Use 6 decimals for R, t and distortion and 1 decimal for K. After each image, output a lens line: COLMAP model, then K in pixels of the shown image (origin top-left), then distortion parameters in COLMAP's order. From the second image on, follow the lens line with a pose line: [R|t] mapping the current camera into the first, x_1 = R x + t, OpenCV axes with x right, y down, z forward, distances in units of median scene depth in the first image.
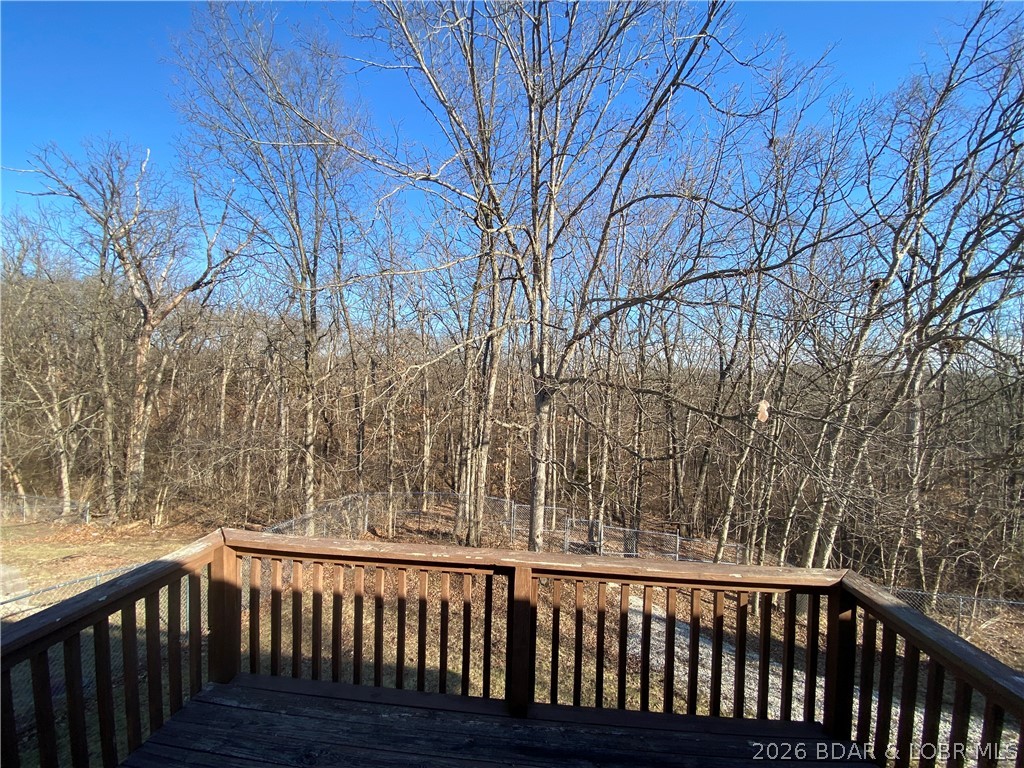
lens RADIAL K [[414.7, 0, 502.9], [0, 414.7, 381.8], [0, 0, 1]] dist [-0.001190, -0.011378]
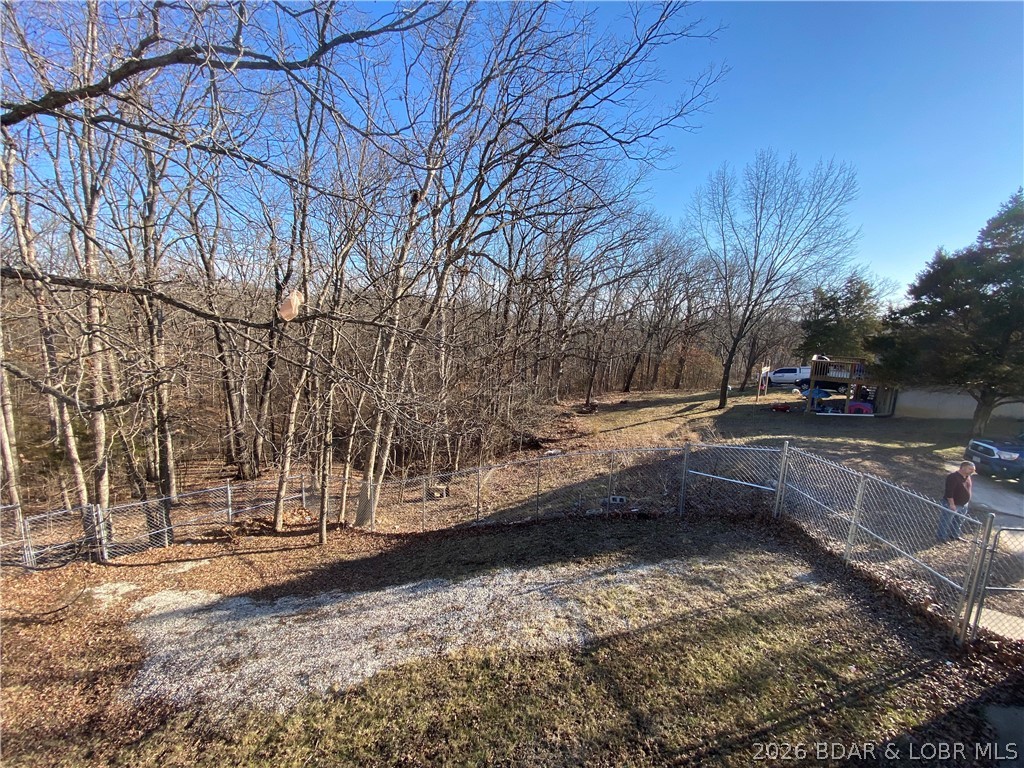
lens RADIAL K [[414.7, 0, 510.8], [0, 414.7, 381.5], [0, 0, 1]] dist [-0.001190, -0.011378]
pose [[0.568213, -0.133544, 0.811973, 0.129915], [-0.013767, 0.985063, 0.171645, 0.033715], [-0.822766, -0.108710, 0.557887, 0.157078]]
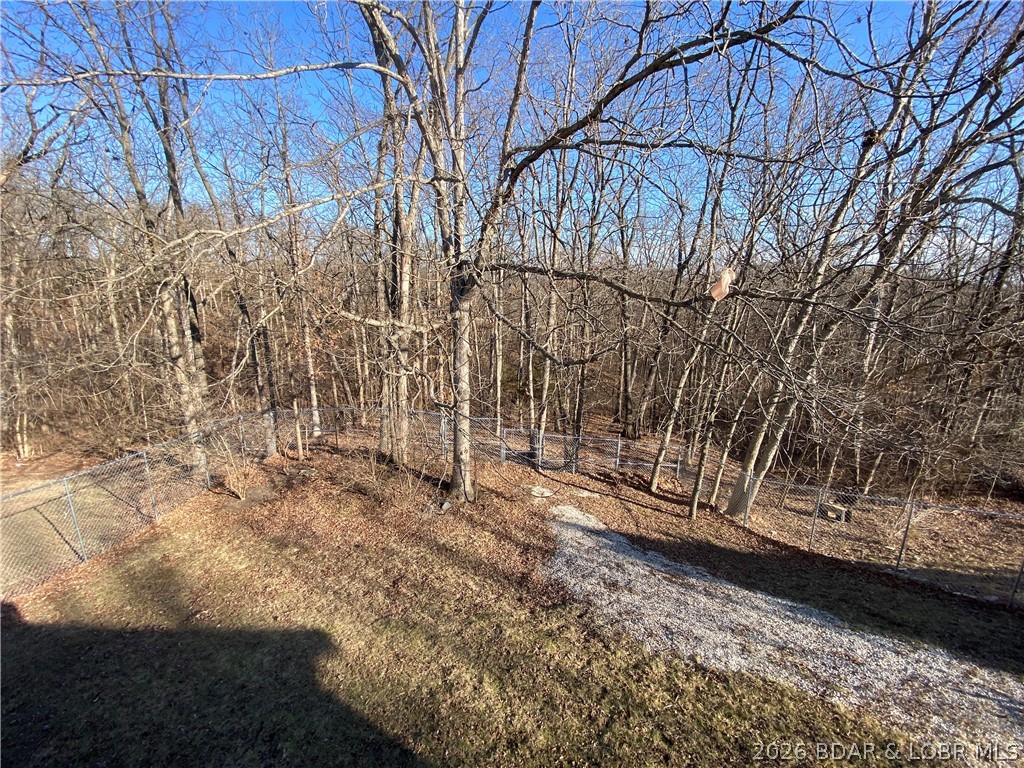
lens RADIAL K [[414.7, 0, 508.5], [0, 414.7, 380.7], [0, 0, 1]] dist [-0.001190, -0.011378]
pose [[0.994716, -0.035196, 0.096440, 0.100154], [0.013221, 0.975492, 0.219637, 0.034069], [-0.101807, -0.217202, 0.970803, 0.168743]]
